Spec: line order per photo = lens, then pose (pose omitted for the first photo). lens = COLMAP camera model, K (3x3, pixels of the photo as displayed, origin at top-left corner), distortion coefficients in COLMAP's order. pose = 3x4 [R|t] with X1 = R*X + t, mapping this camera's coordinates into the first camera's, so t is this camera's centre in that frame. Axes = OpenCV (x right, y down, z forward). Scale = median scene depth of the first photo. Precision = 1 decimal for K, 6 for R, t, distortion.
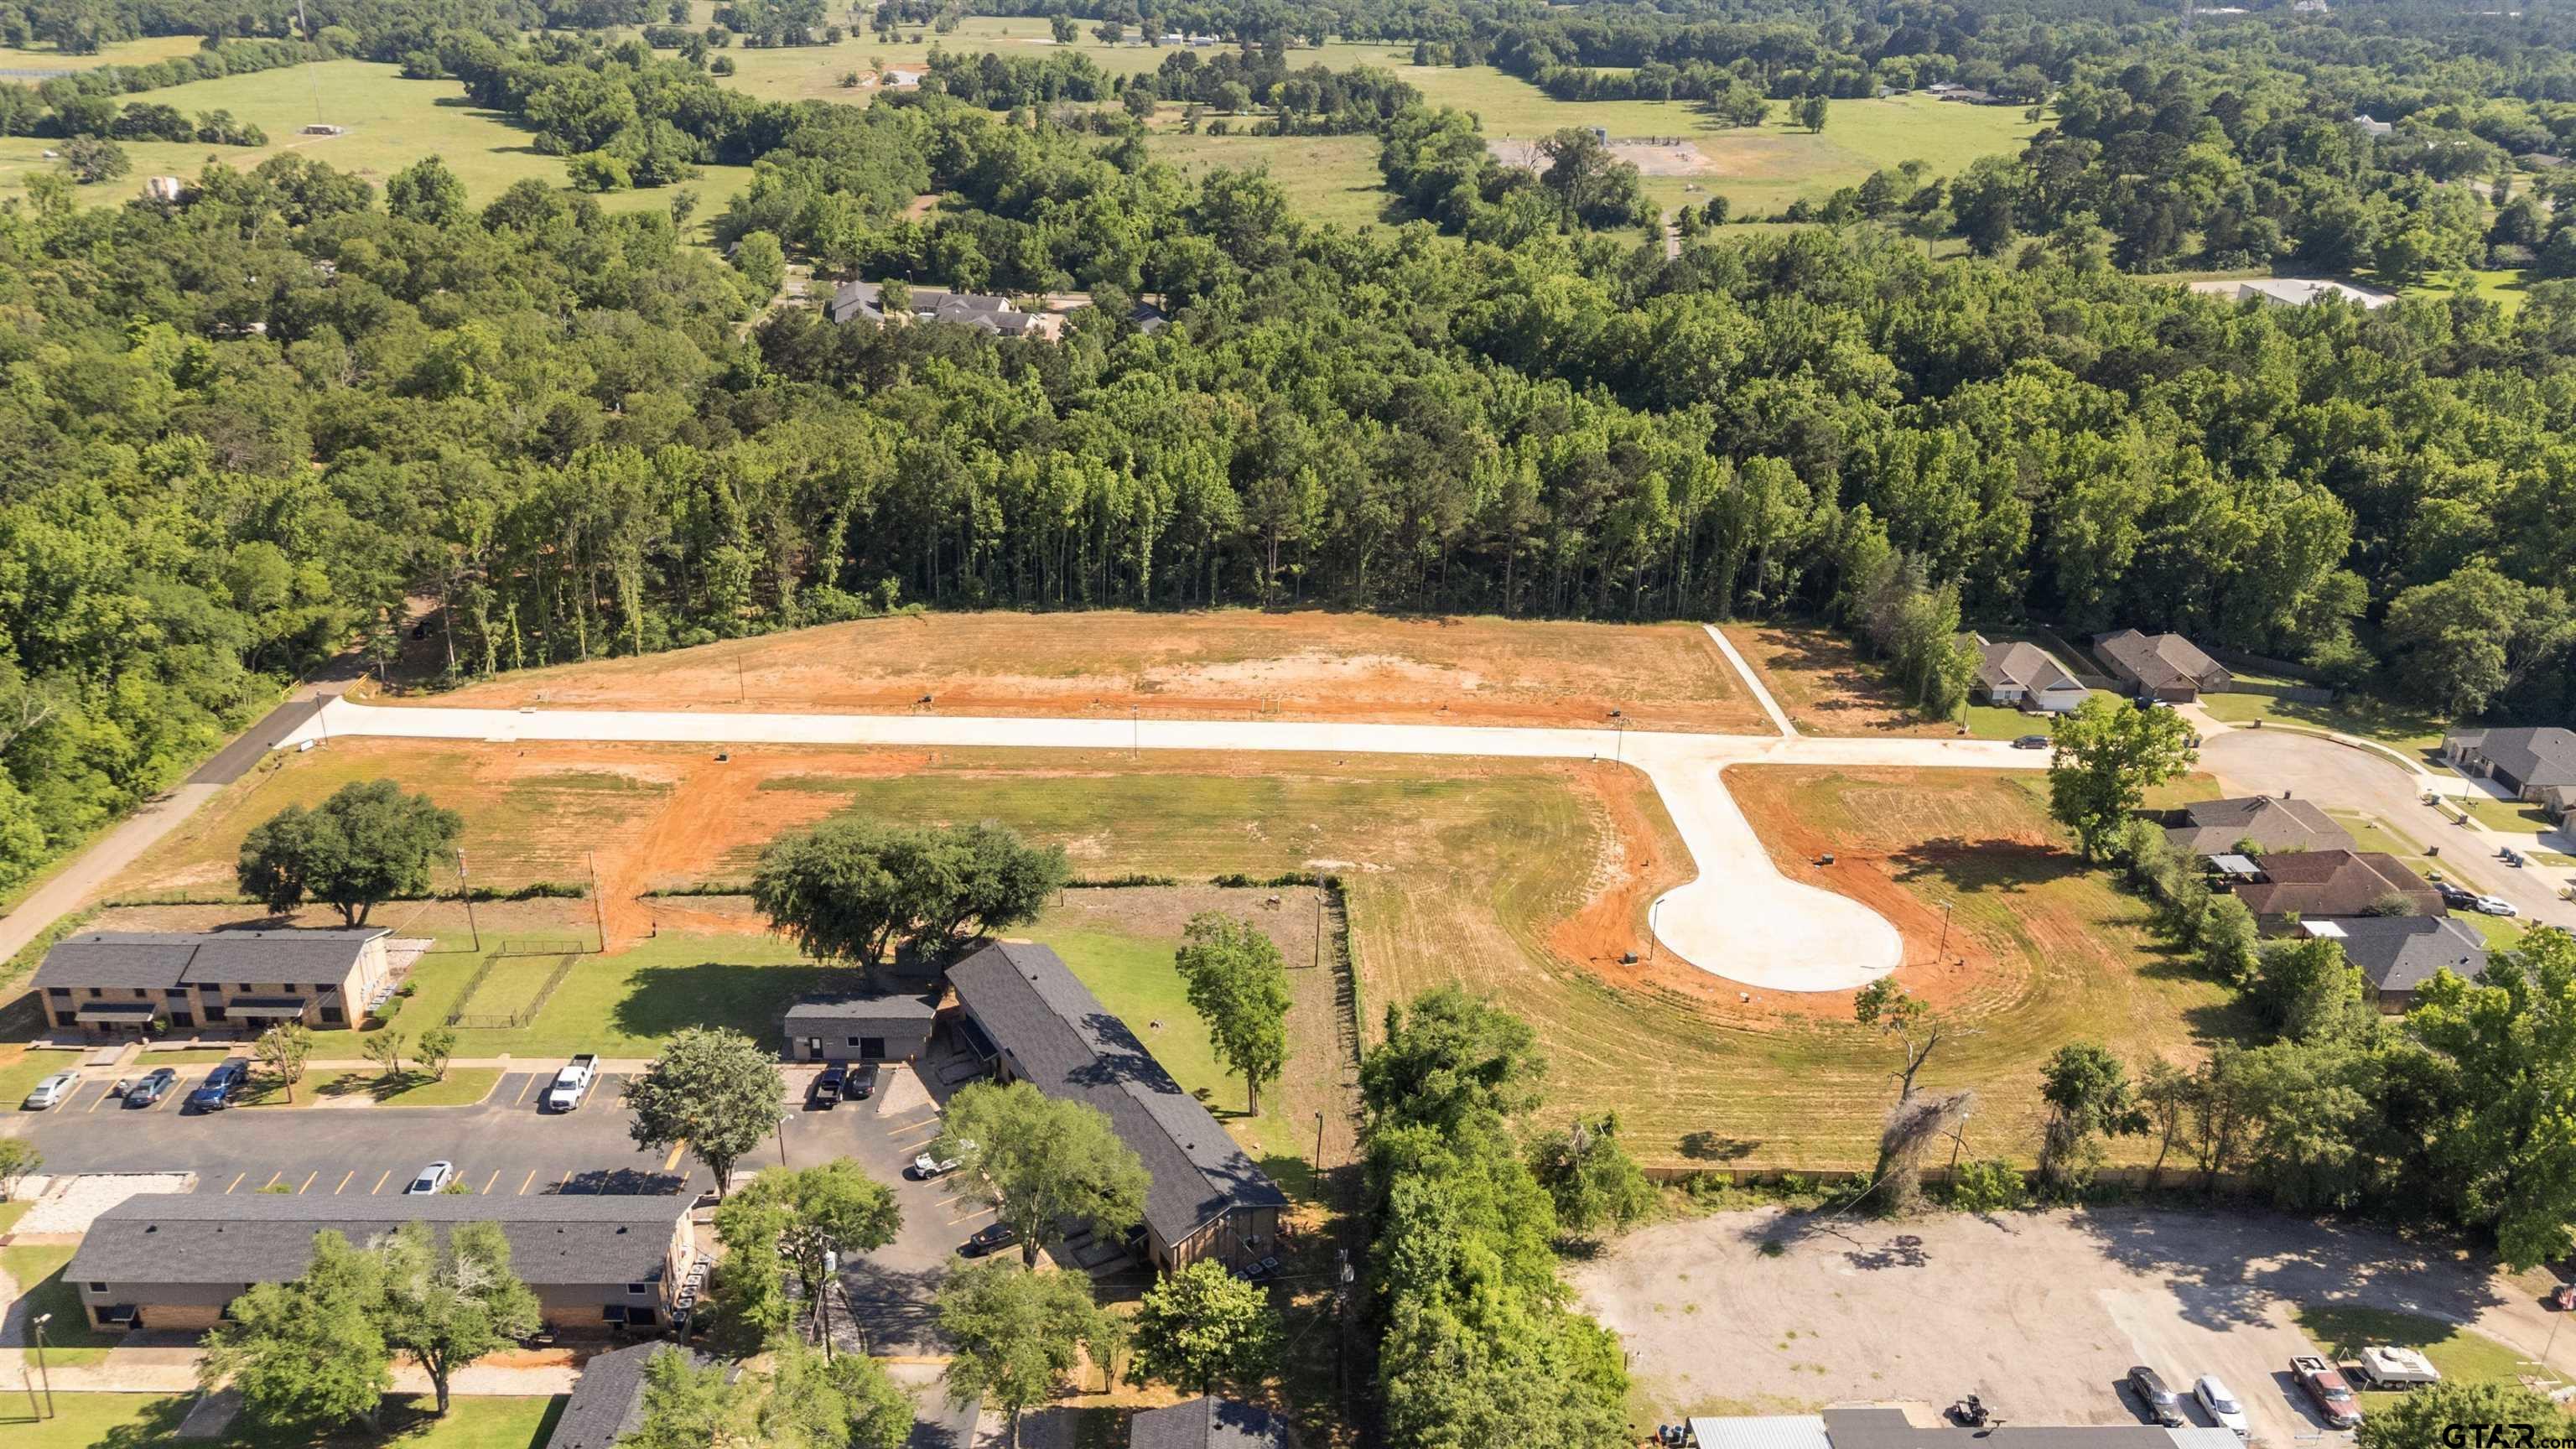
lens RADIAL K [[1851.5, 0, 1288.0], [0, 1851.5, 724.5], [0, 0, 1]] dist [0.094457, -0.000382]
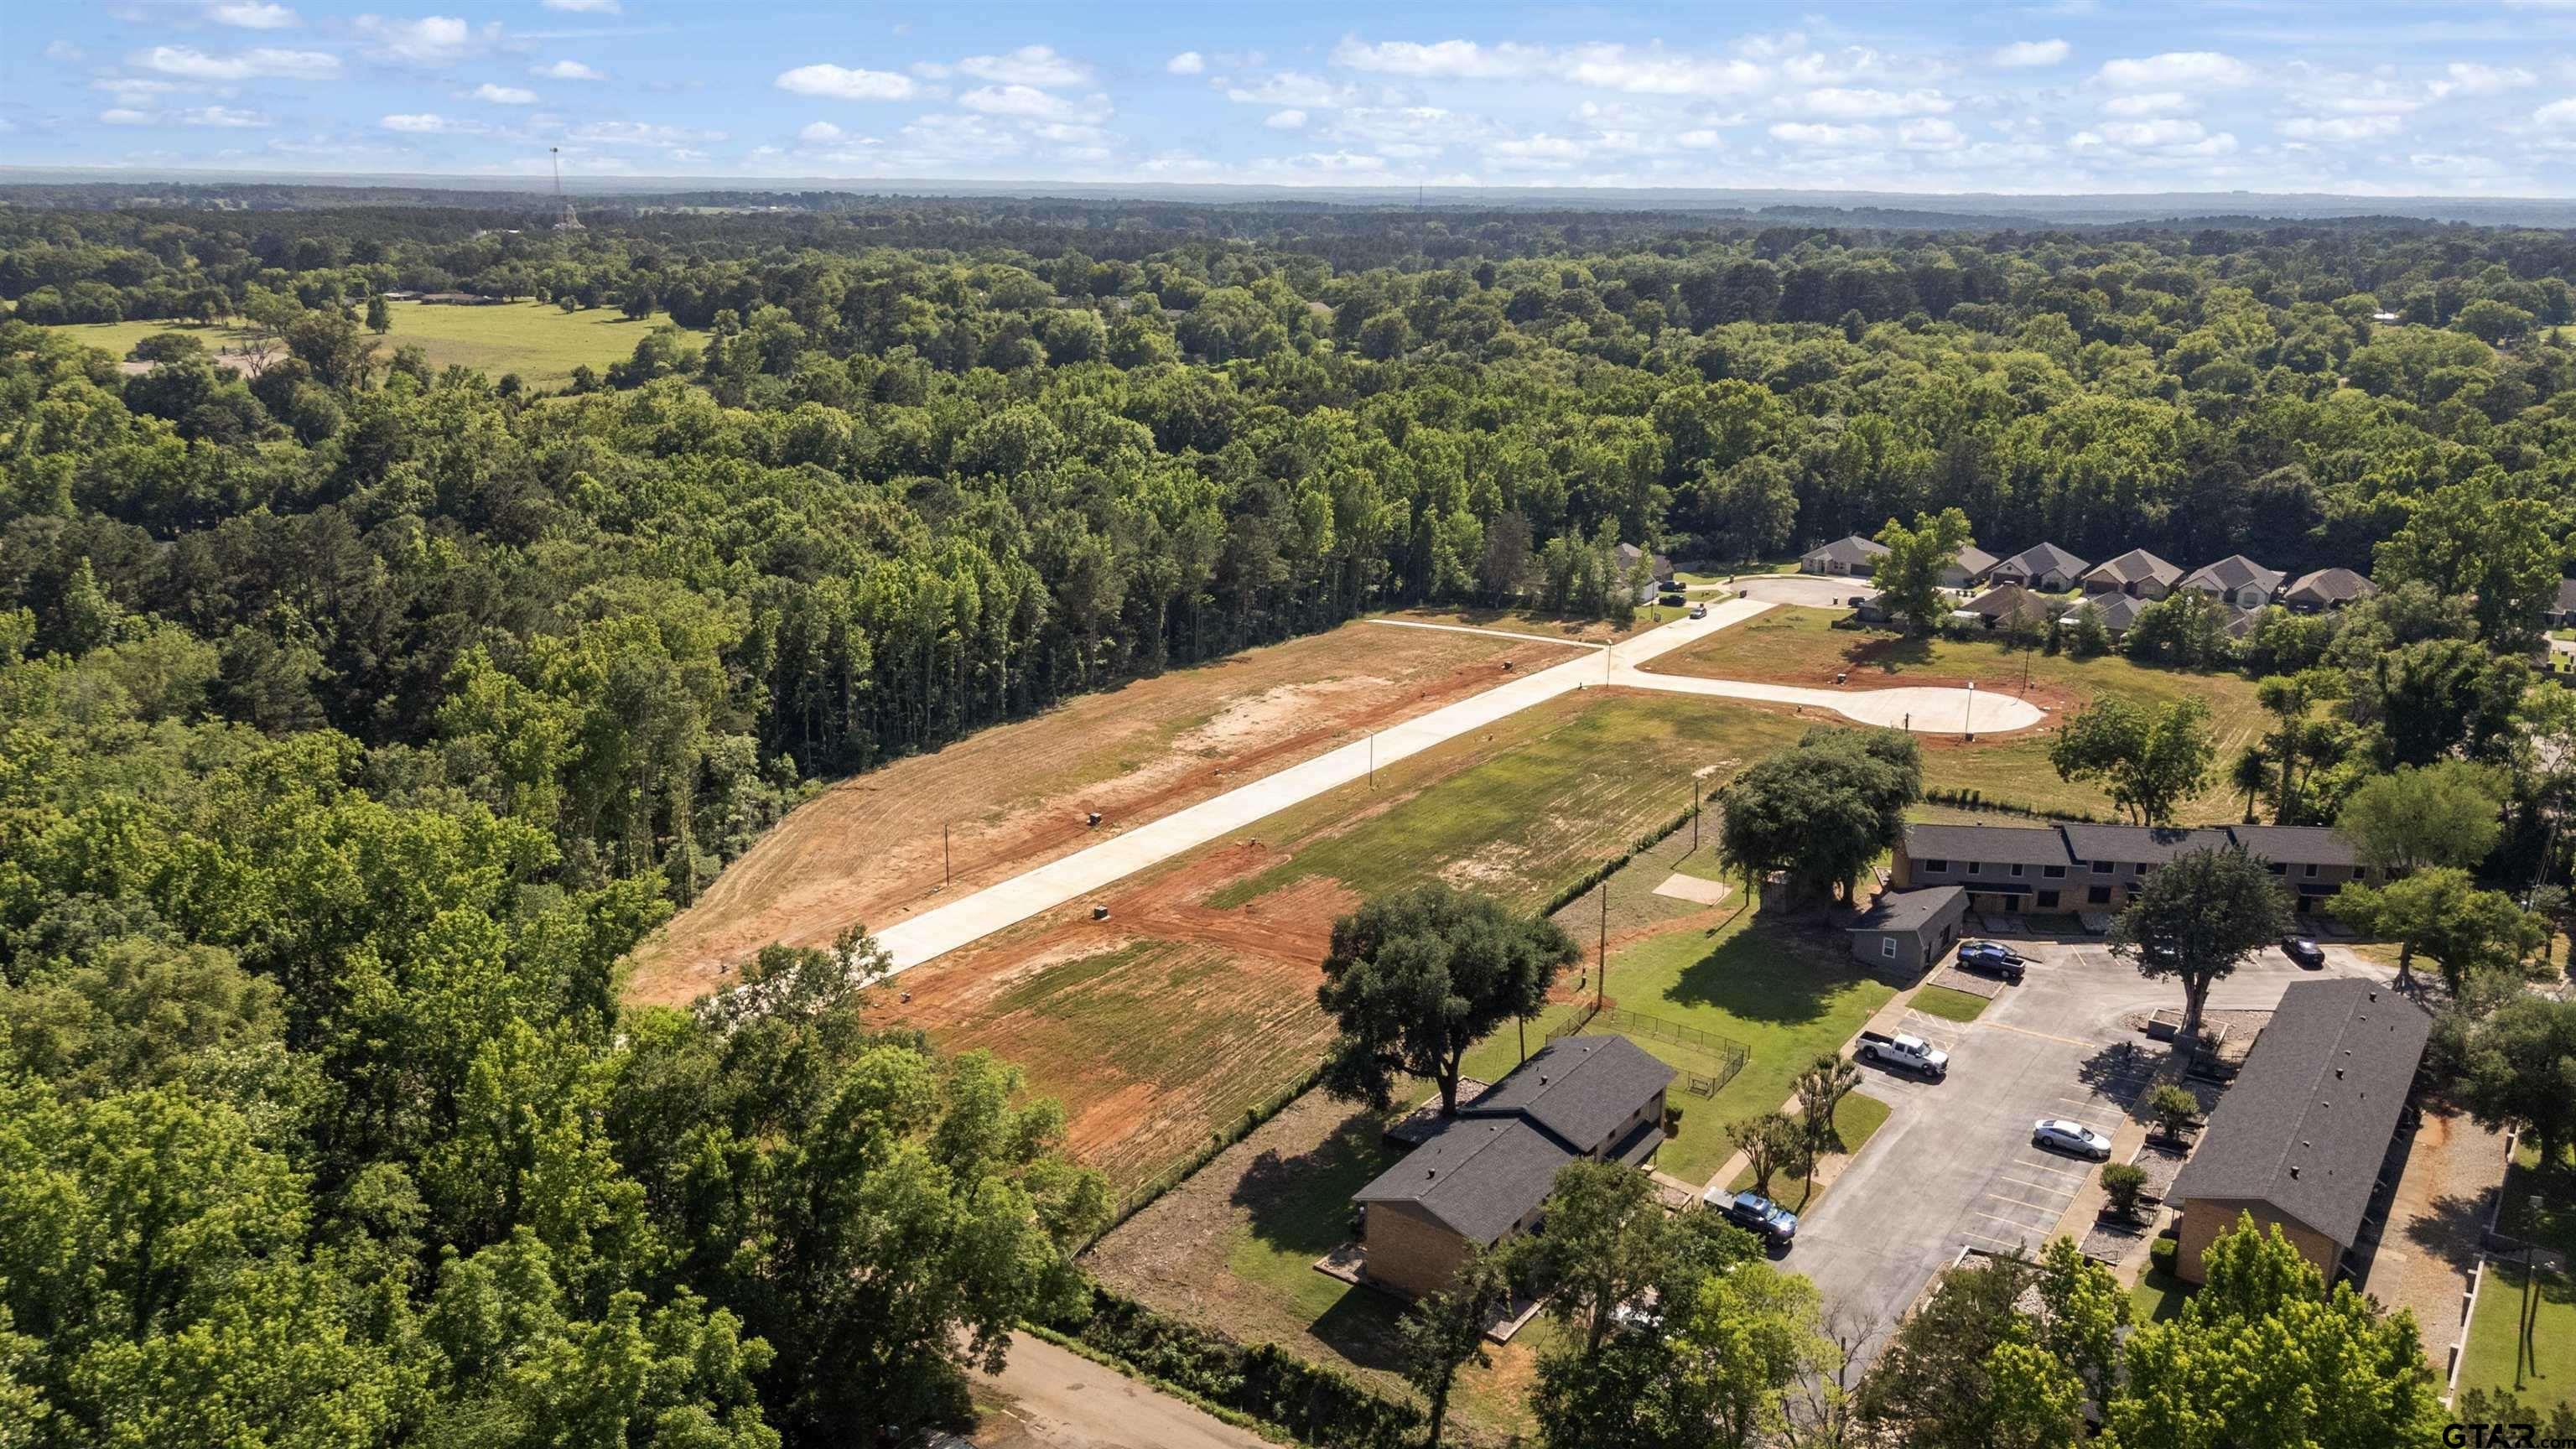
lens RADIAL K [[1851.5, 0, 1288.0], [0, 1851.5, 724.5], [0, 0, 1]] dist [0.094457, -0.000382]
pose [[0.588461, -0.232600, 0.774345, -0.826369], [0.325142, 0.944951, 0.036756, -0.060119], [-0.740268, 0.230143, 0.631695, 0.415964]]
